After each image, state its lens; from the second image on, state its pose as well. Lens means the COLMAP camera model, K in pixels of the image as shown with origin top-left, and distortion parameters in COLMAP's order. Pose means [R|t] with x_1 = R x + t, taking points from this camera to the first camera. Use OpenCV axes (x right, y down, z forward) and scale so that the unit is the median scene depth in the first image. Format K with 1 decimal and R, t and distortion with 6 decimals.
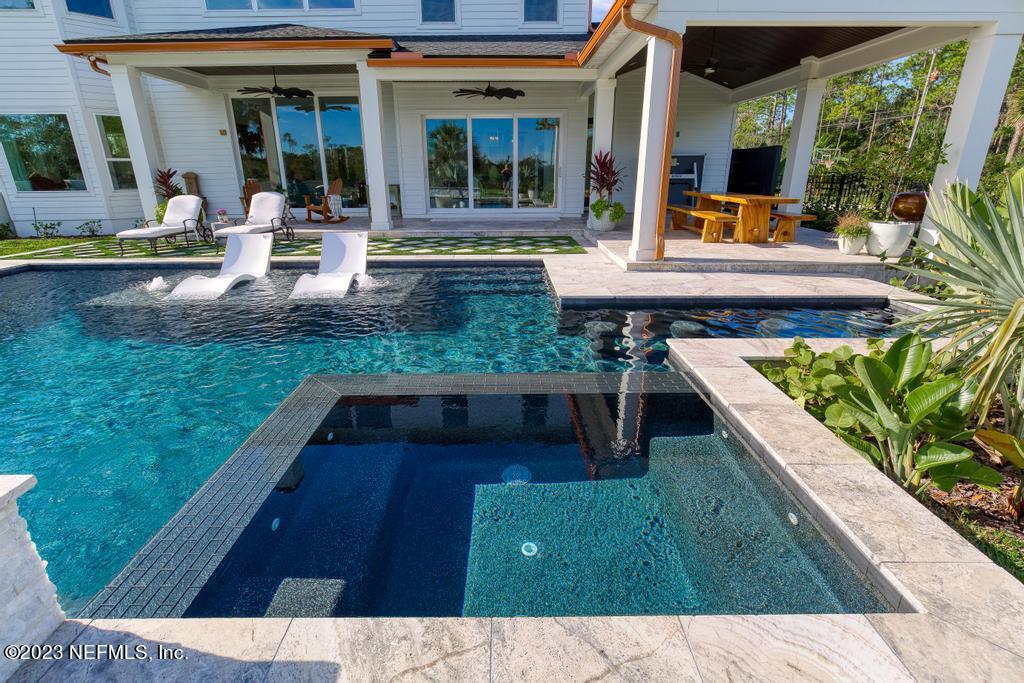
lens RADIAL K [[481.5, 0, 509.3], [0, 481.5, 336.4], [0, 0, 1]] dist [-0.009303, 0.000676]
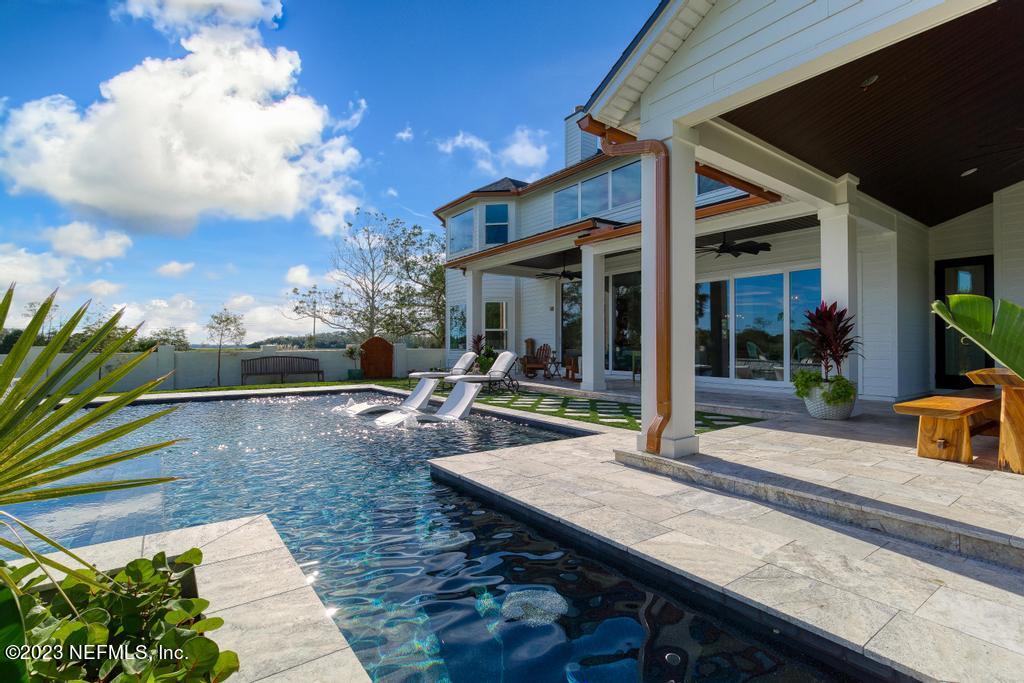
lens RADIAL K [[475.7, 0, 511.7], [0, 475.7, 336.0], [0, 0, 1]] dist [-0.023994, 0.000172]
pose [[0.589637, -0.011235, -0.807591, 0.454616], [-0.267697, 0.940665, -0.208537, -0.081449], [0.762015, 0.339151, 0.551643, 0.304882]]
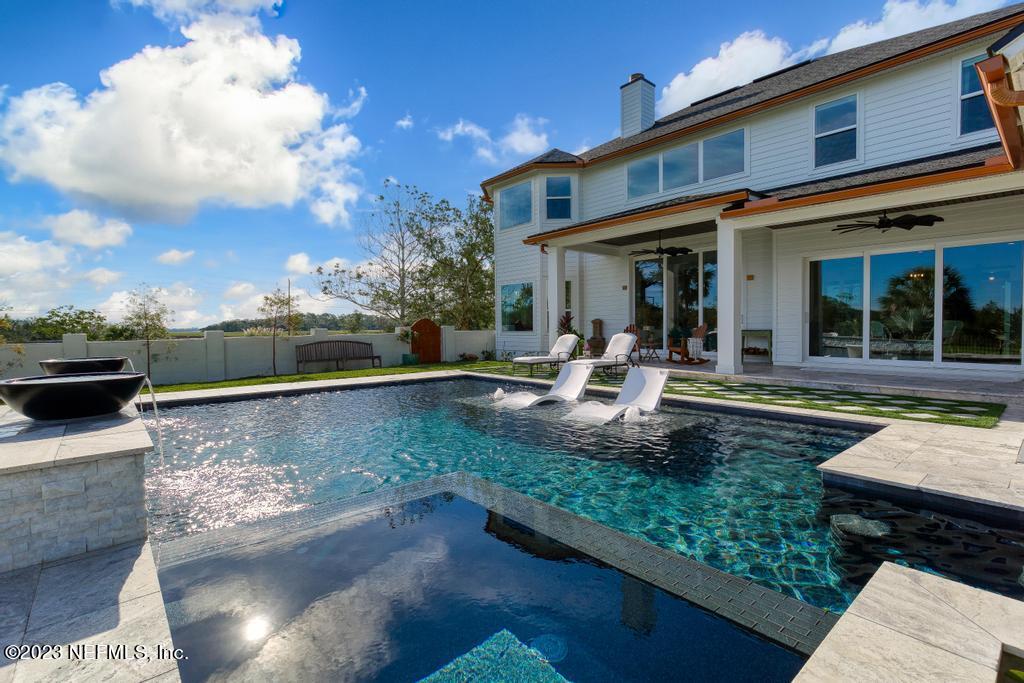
lens RADIAL K [[475.7, 0, 511.7], [0, 475.7, 336.0], [0, 0, 1]] dist [-0.023994, 0.000172]
pose [[0.649003, 0.015283, -0.760632, 0.175411], [-0.241045, 0.952420, -0.186533, -0.015978], [0.721590, 0.304407, 0.621807, 0.094414]]
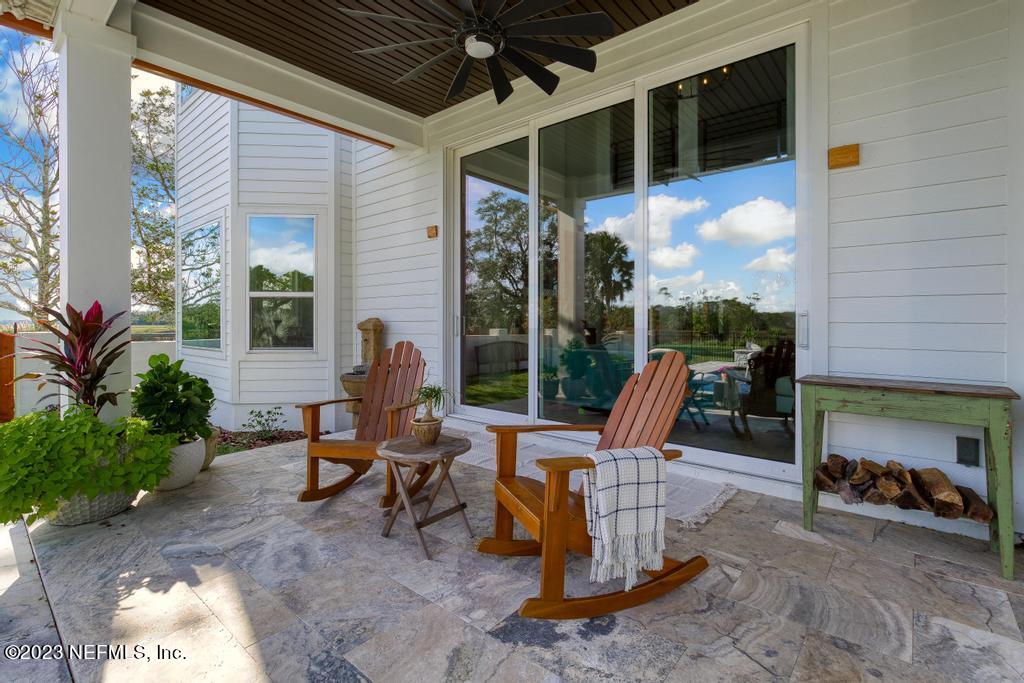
lens RADIAL K [[475.7, 0, 511.7], [0, 475.7, 336.0], [0, 0, 1]] dist [-0.023994, 0.000172]
pose [[0.756843, 0.027440, -0.653020, -0.328582], [-0.218885, 0.952067, -0.213679, -0.327012], [0.615856, 0.304658, 0.726571, 0.954347]]
